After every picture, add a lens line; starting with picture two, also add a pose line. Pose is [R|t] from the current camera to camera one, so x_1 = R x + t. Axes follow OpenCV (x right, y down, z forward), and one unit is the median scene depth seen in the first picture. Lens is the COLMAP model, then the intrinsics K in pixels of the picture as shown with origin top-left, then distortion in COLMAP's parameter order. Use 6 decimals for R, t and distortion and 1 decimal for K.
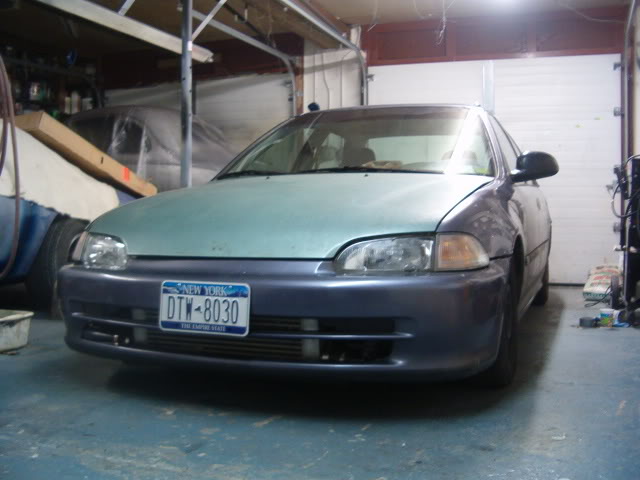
lens RADIAL K [[717.8, 0, 320.0], [0, 717.8, 240.0], [0, 0, 1]] dist [-0.175809, 0.021659]
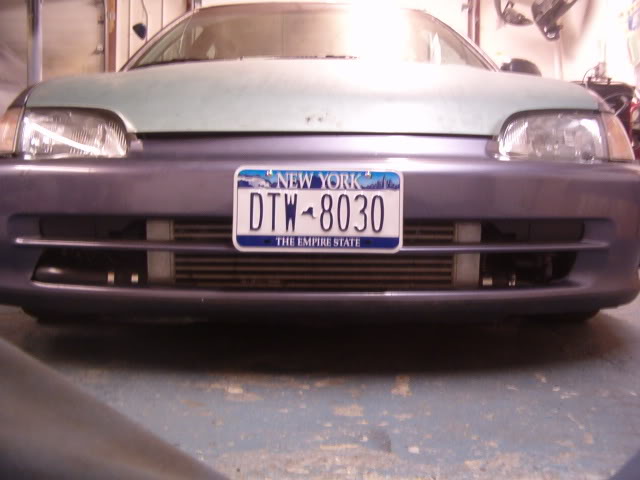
lens RADIAL K [[717.8, 0, 320.0], [0, 717.8, 240.0], [0, 0, 1]] dist [-0.175809, 0.021659]
pose [[0.927105, -0.018630, 0.374339, -0.390179], [0.002722, 0.999072, 0.042979, 0.094734], [-0.374792, -0.038827, 0.926296, 0.434692]]
